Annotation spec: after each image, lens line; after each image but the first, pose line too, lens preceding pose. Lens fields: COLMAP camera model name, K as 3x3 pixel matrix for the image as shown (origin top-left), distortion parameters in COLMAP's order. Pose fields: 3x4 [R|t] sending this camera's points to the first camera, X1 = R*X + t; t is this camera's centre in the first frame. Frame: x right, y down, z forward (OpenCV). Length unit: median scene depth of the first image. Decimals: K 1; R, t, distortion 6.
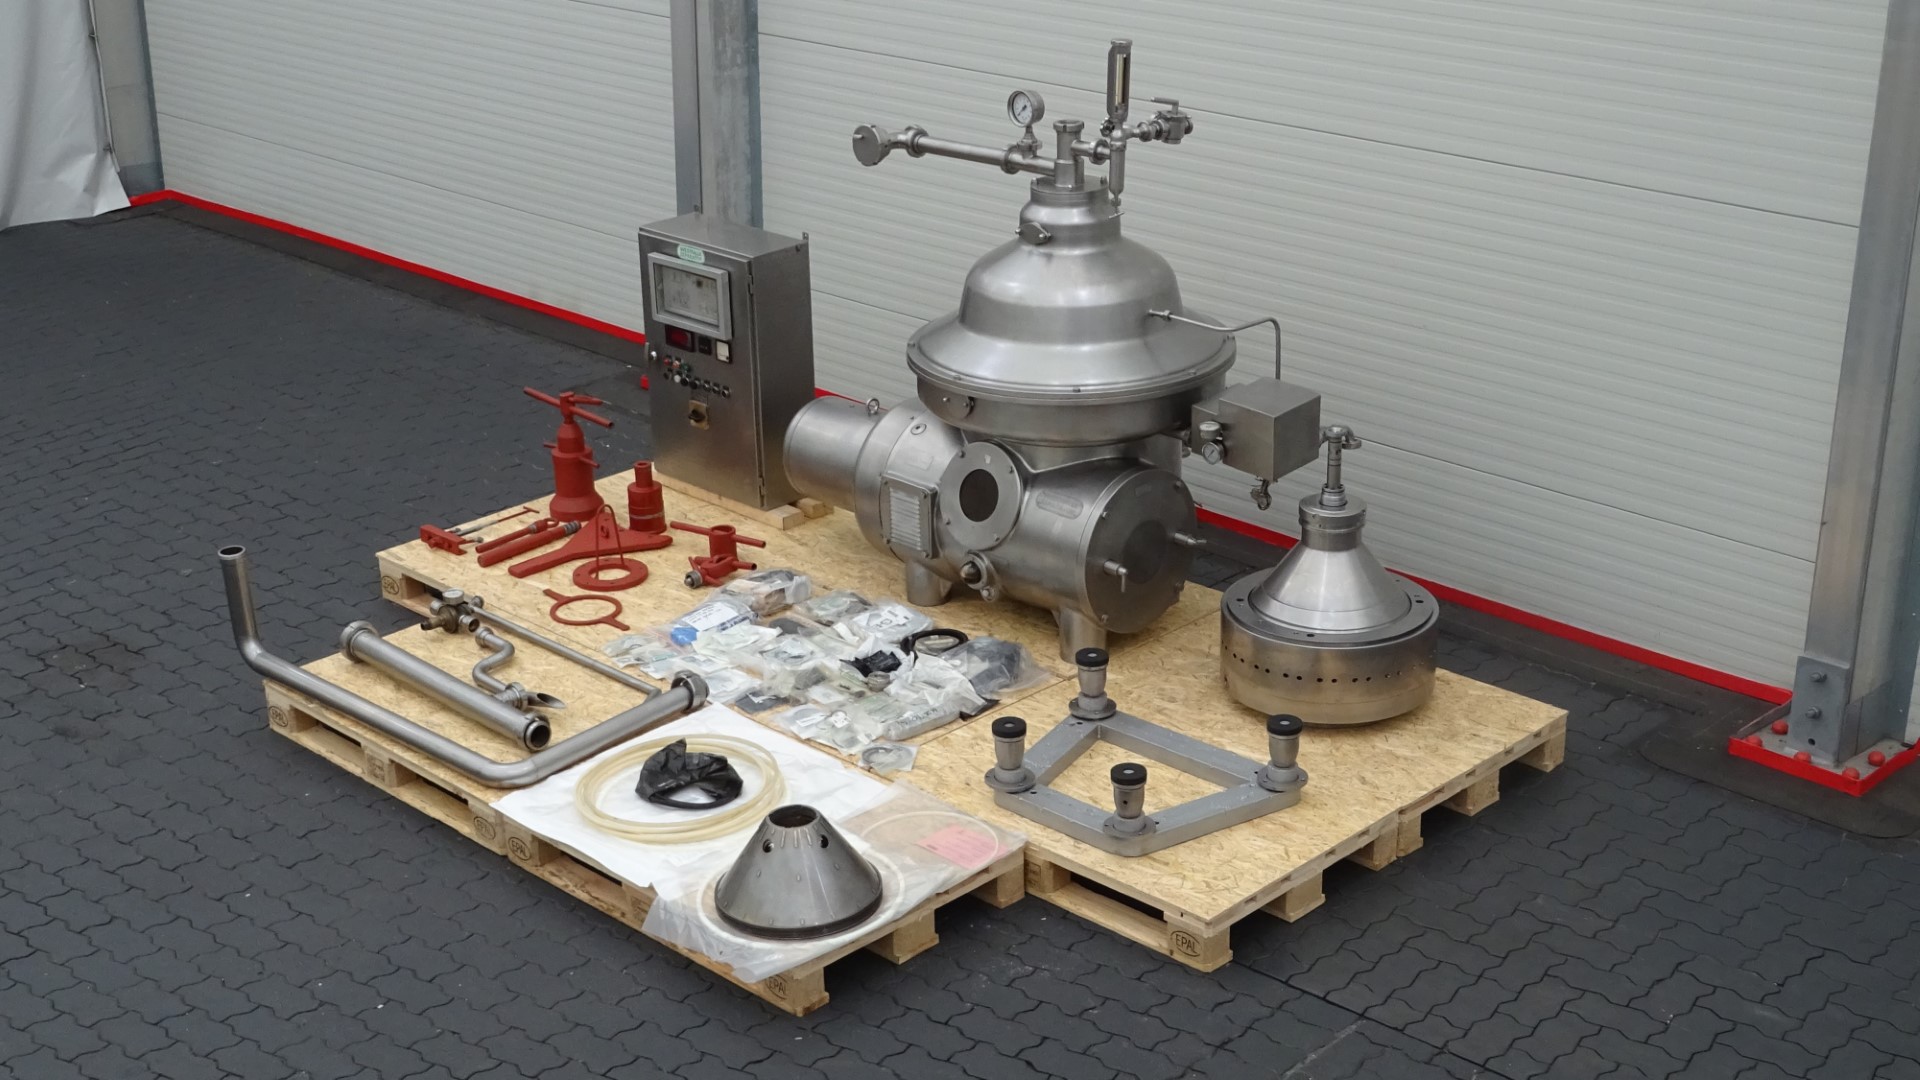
lens RADIAL K [[2460.0, 0, 960.0], [0, 2460.0, 540.0], [0, 0, 1]] dist [-0.008827, -0.005211]
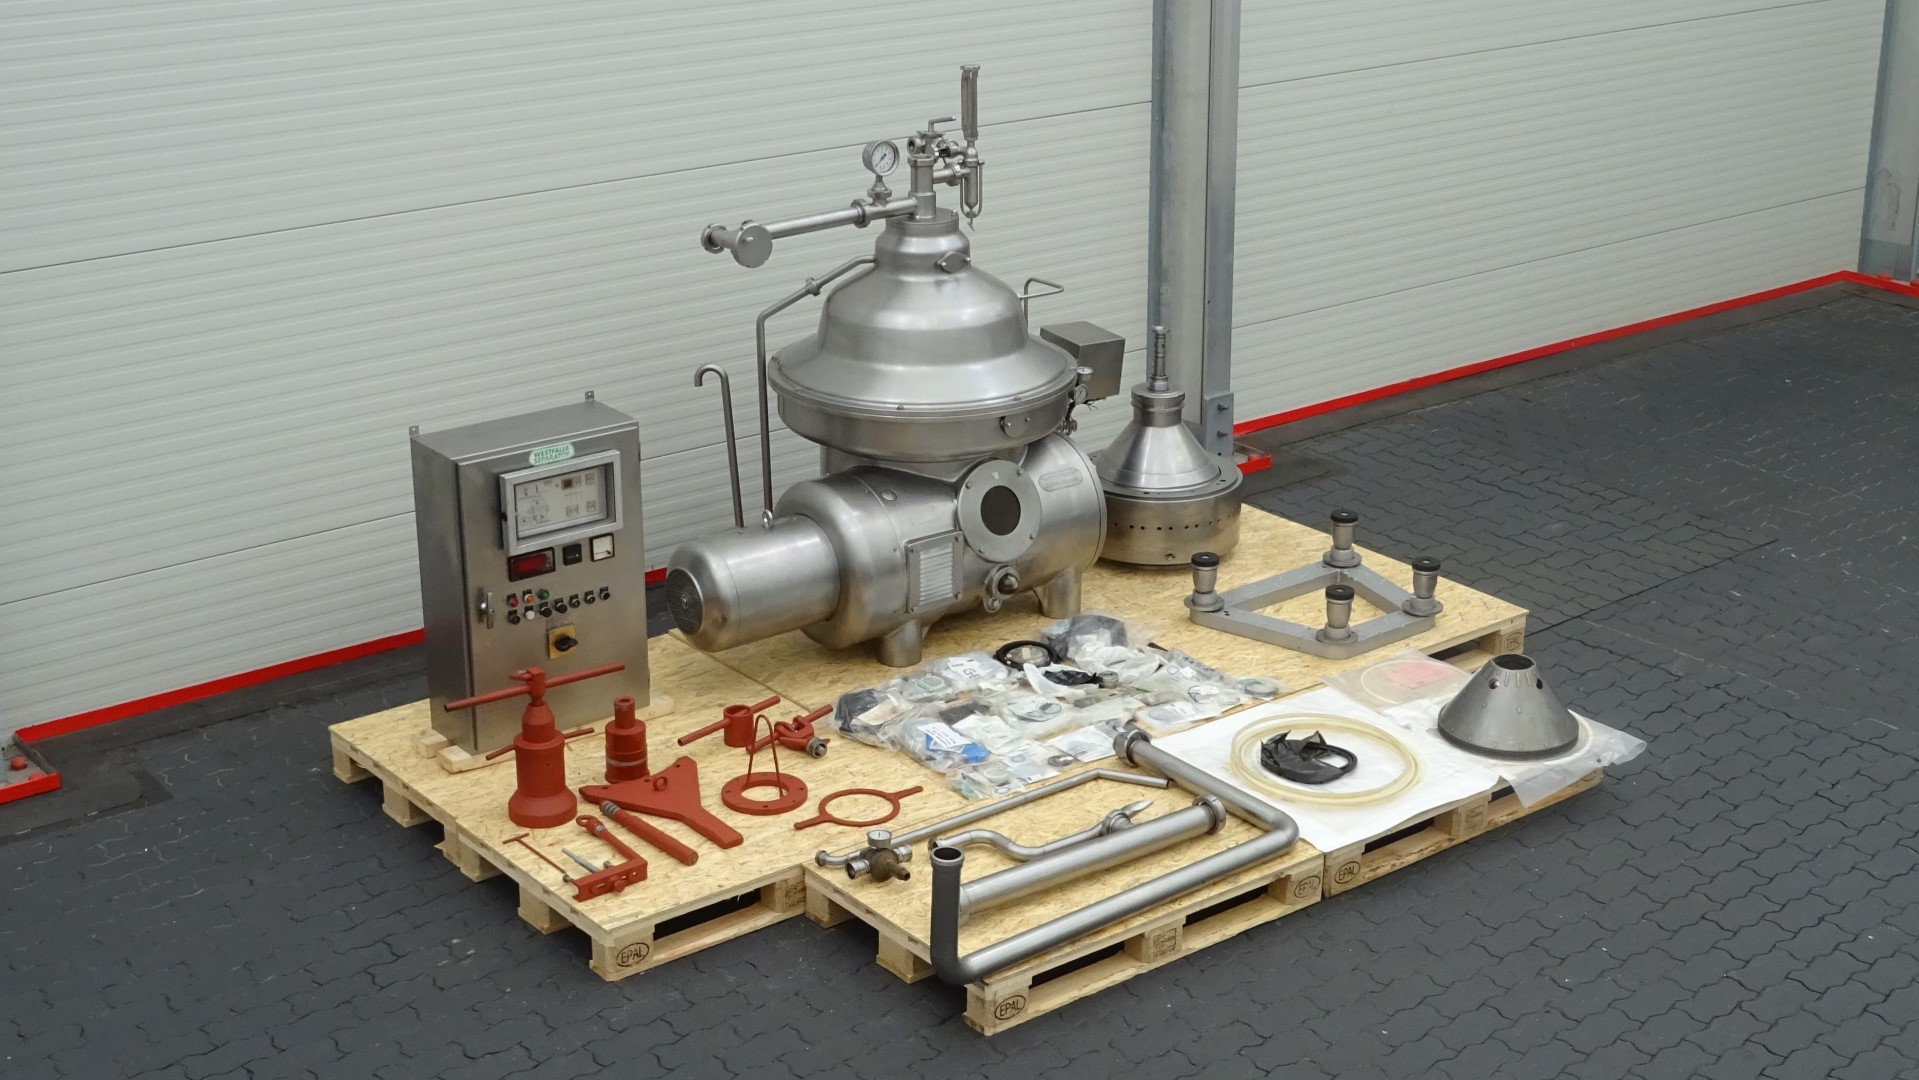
lens RADIAL K [[2582.7, 0, 959.5], [0, 2582.7, 540.0], [0, 0, 1]] dist [0.002398, 0.002286]
pose [[0.144450, -0.326029, 0.934259, -1.044472], [0.368929, 0.893828, 0.254878, -0.298467], [-0.918164, 0.307858, 0.249395, 0.751623]]
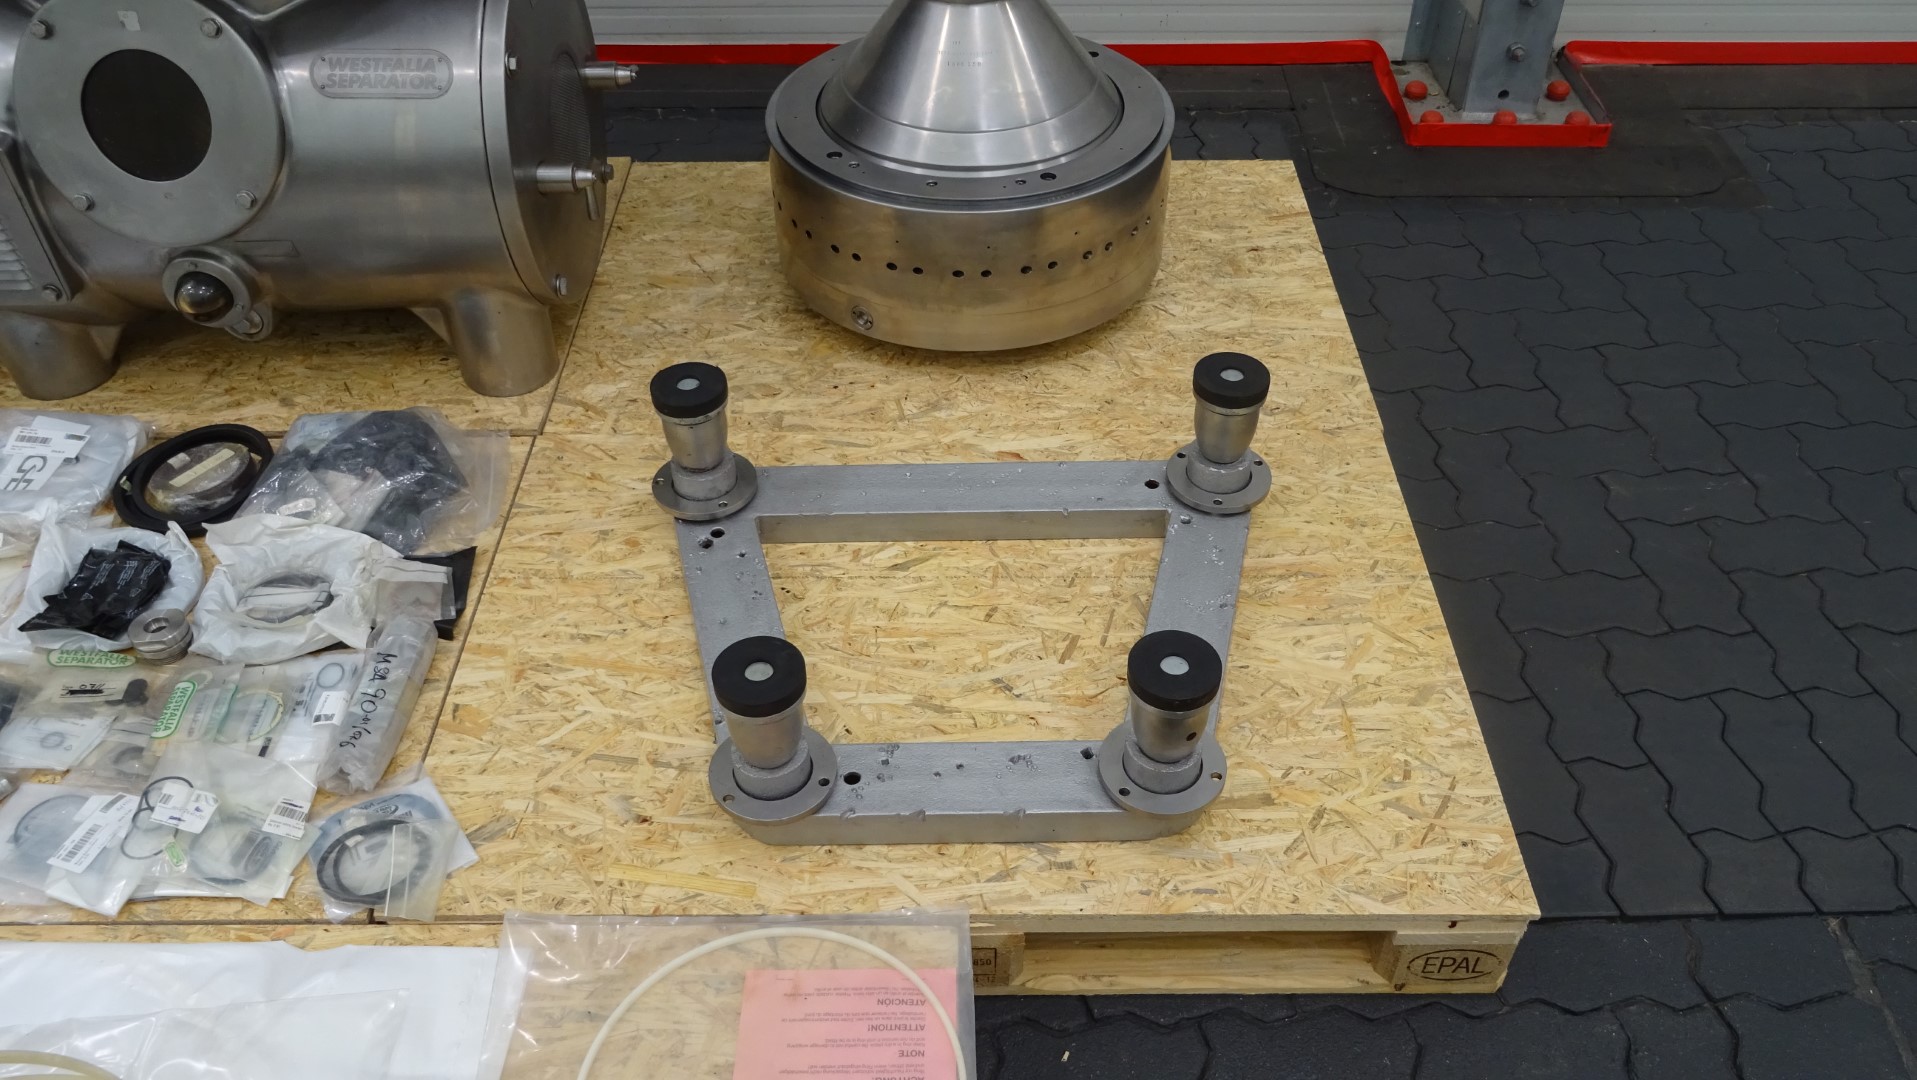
lens RADIAL K [[1530.1, 0, 974.8], [0, 1530.1, 571.4], [0, 0, 1]] dist [-0.014224, 0.005073]
pose [[0.698338, -0.471113, 0.538865, -0.069364], [0.235226, 0.862088, 0.448858, -0.033931], [-0.676012, -0.186700, 0.712847, 0.718656]]
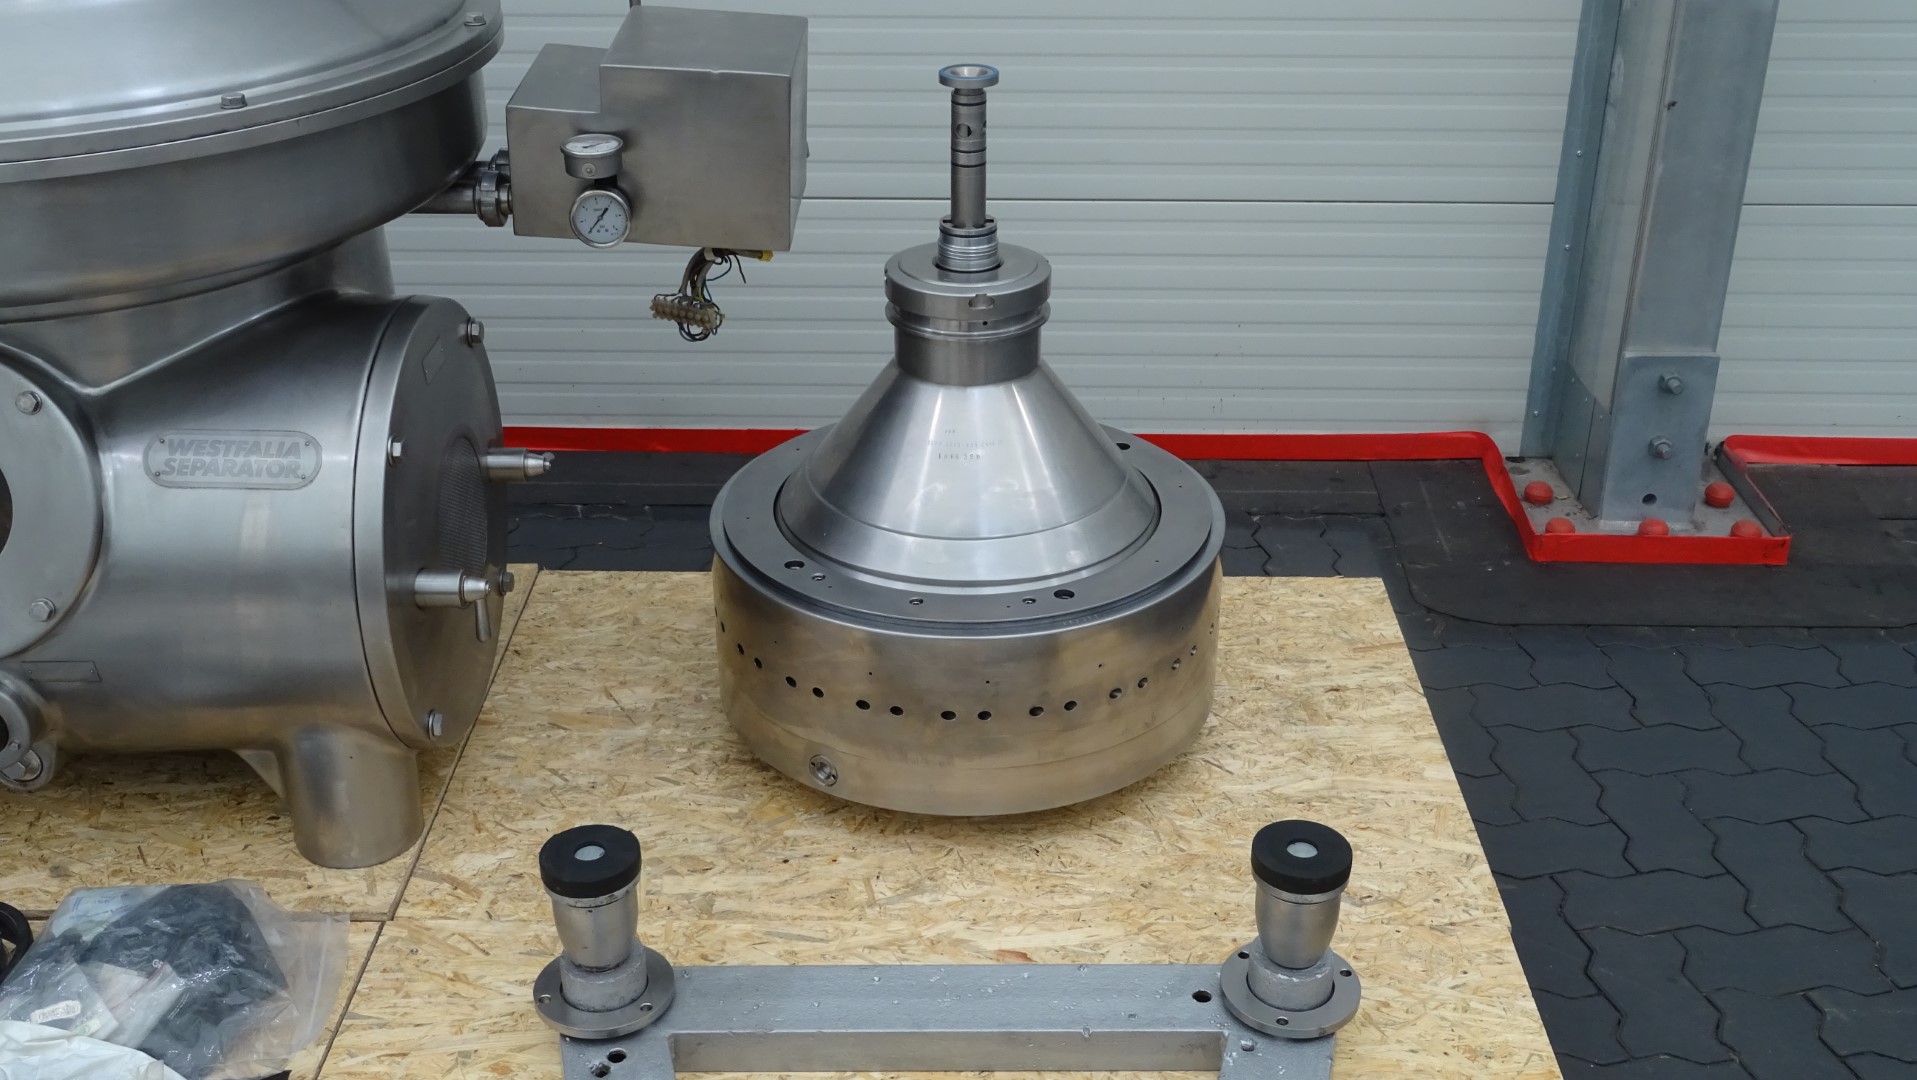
lens RADIAL K [[2048.1, 0, 958.5], [0, 2048.1, 540.0], [0, 0, 1]] dist [0.002855, -0.029908]
pose [[0.710281, -0.296607, 0.638377, -0.071547], [0.227005, 0.954956, 0.191125, -0.034686], [-0.666311, 0.009162, 0.745618, 0.713134]]
